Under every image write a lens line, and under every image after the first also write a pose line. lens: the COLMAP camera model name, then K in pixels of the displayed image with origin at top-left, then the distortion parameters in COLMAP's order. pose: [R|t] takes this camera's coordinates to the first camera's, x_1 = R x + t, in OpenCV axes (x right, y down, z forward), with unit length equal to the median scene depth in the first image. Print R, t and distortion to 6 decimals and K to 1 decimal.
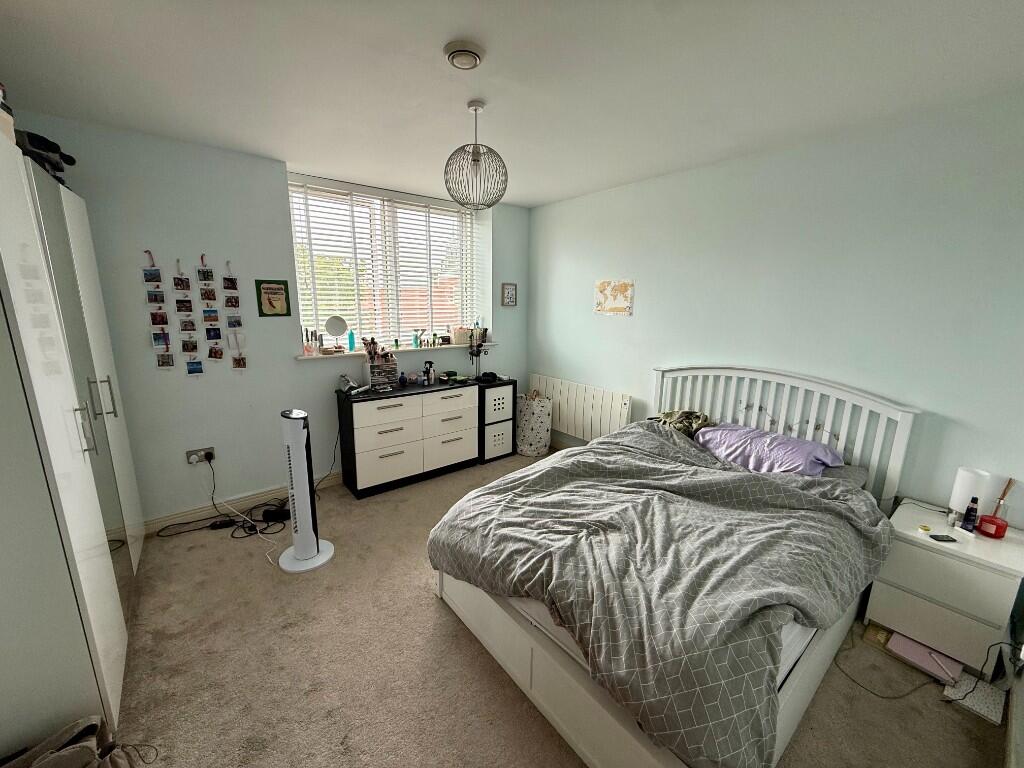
lens RADIAL K [[405.9, 0, 511.3], [0, 405.9, 382.3], [0, 0, 1]] dist [-0.000488, 0.000001]
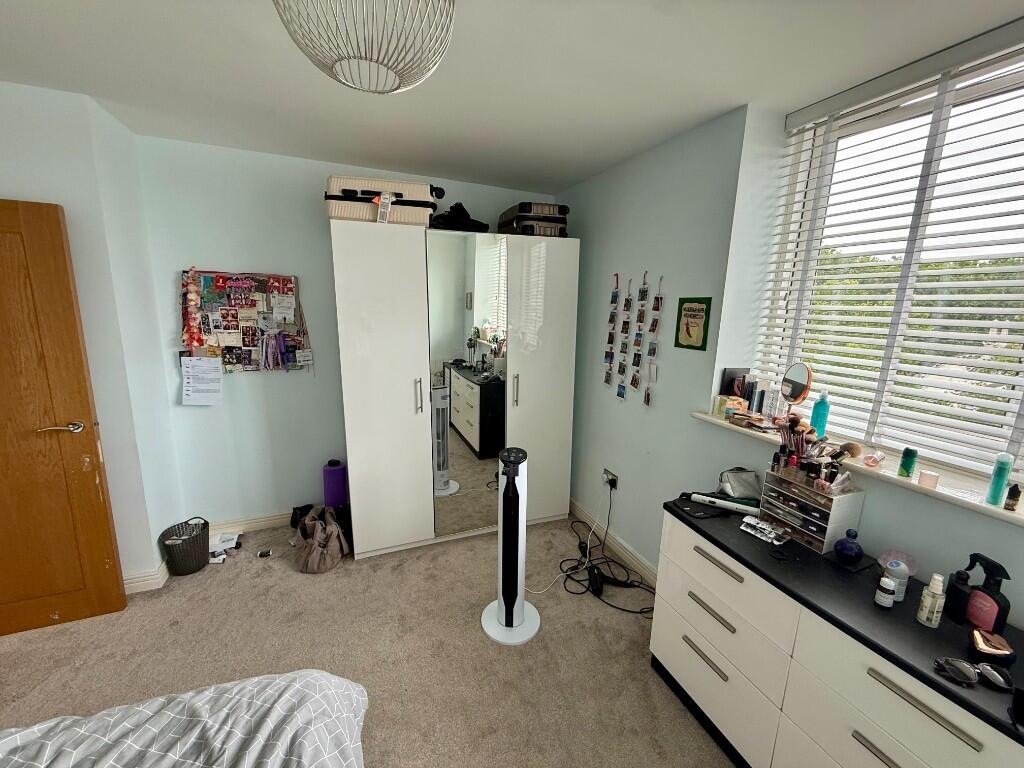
lens RADIAL K [[405.9, 0, 510.5], [0, 405.9, 383.7], [0, 0, 1]] dist [-0.000488, 0.000001]
pose [[-0.292828, 0.162845, -0.942196, 0.193214], [-0.225233, 0.945914, 0.233488, -0.214577], [0.929259, 0.280585, -0.240312, 0.967126]]
